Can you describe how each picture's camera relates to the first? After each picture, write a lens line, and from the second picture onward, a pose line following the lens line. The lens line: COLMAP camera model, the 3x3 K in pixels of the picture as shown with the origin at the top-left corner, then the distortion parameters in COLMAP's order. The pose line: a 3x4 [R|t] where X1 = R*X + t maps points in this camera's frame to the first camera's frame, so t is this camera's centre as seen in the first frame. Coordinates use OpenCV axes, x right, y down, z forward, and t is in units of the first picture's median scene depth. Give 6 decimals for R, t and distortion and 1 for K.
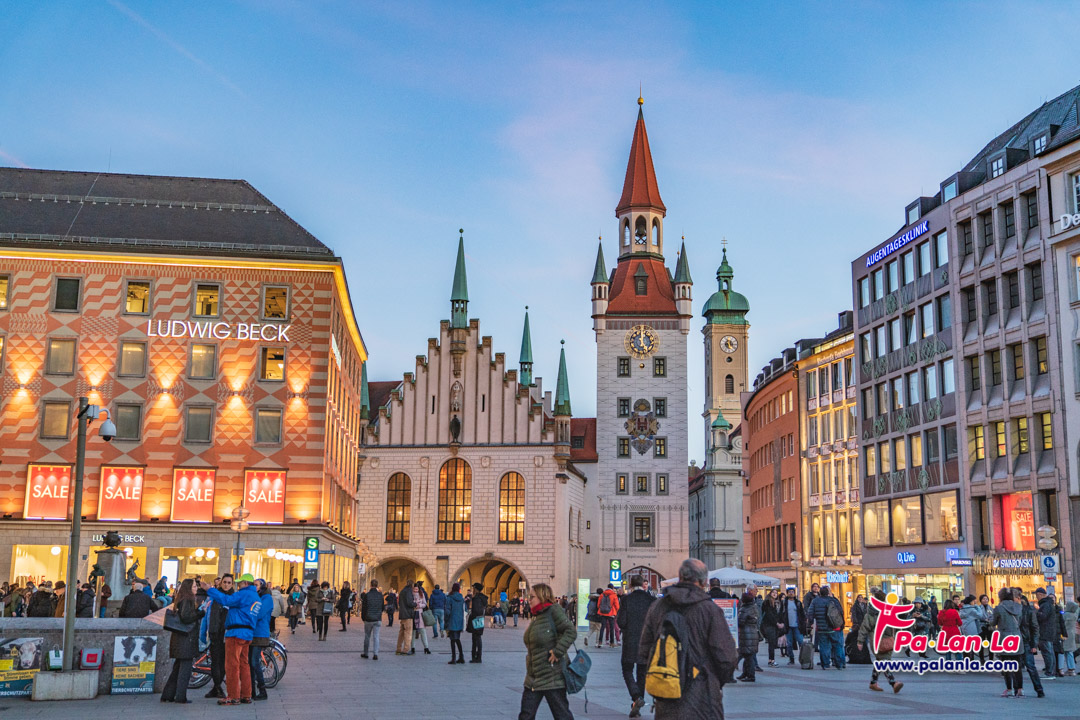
lens RADIAL K [[1215.5, 0, 540.0], [0, 1215.5, 360.0], [0, 0, 1]] dist [0.015446, 0.006860]
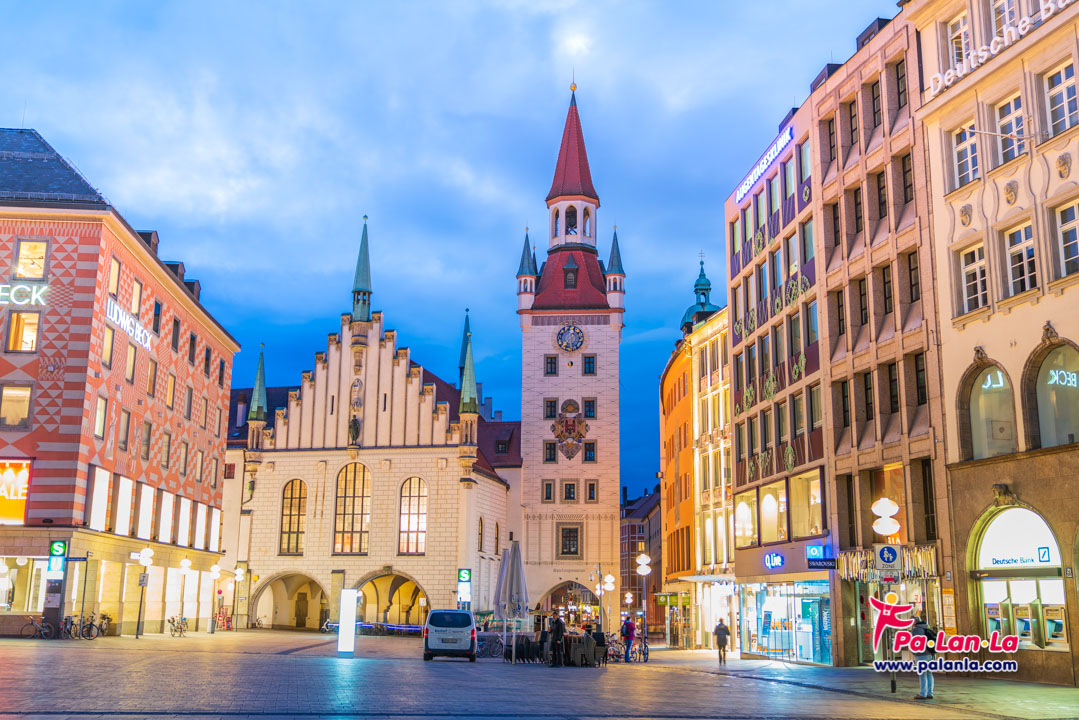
lens RADIAL K [[1132.9, 0, 539.5], [0, 1132.9, 360.0], [0, 0, 1]] dist [0.011170, -0.000081]
pose [[0.999325, -0.010591, -0.035189, 0.101401], [0.009515, 0.999486, -0.030606, 0.031340], [0.035495, 0.030251, 0.998912, 0.151558]]
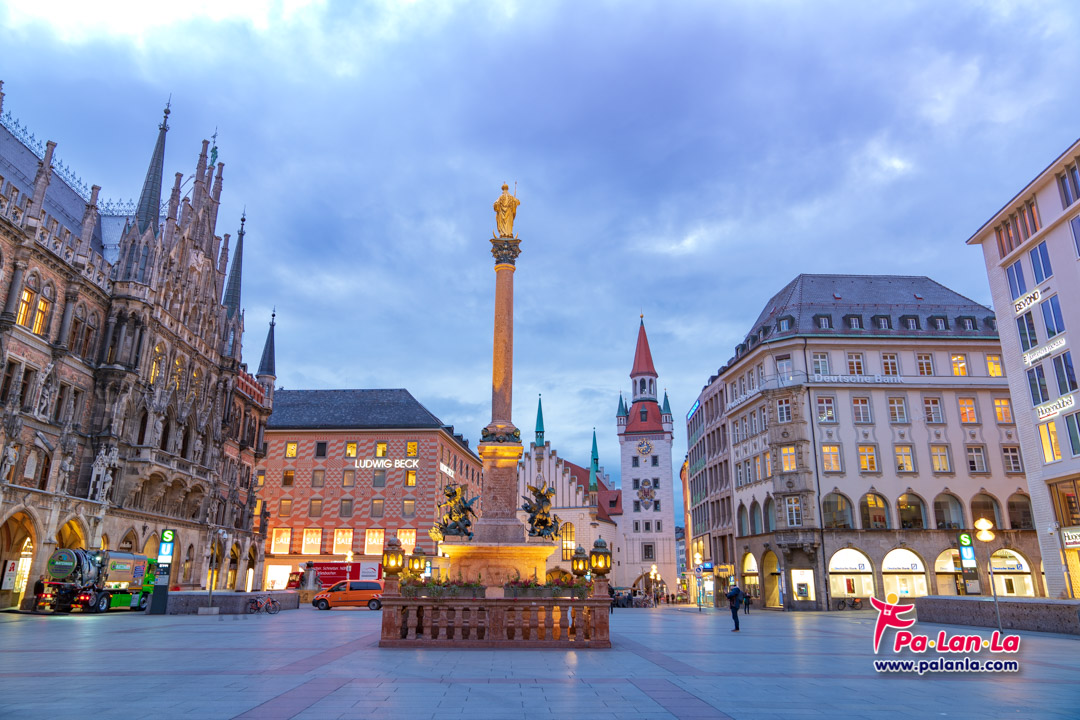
lens RADIAL K [[747.5, 0, 540.0], [0, 747.5, 360.0], [0, 0, 1]] dist [-0.044079, 0.002591]
pose [[0.980359, -0.064277, -0.186453, 0.165105], [0.043594, 0.992640, -0.112982, -0.028684], [0.192343, 0.102635, 0.975946, -0.161193]]
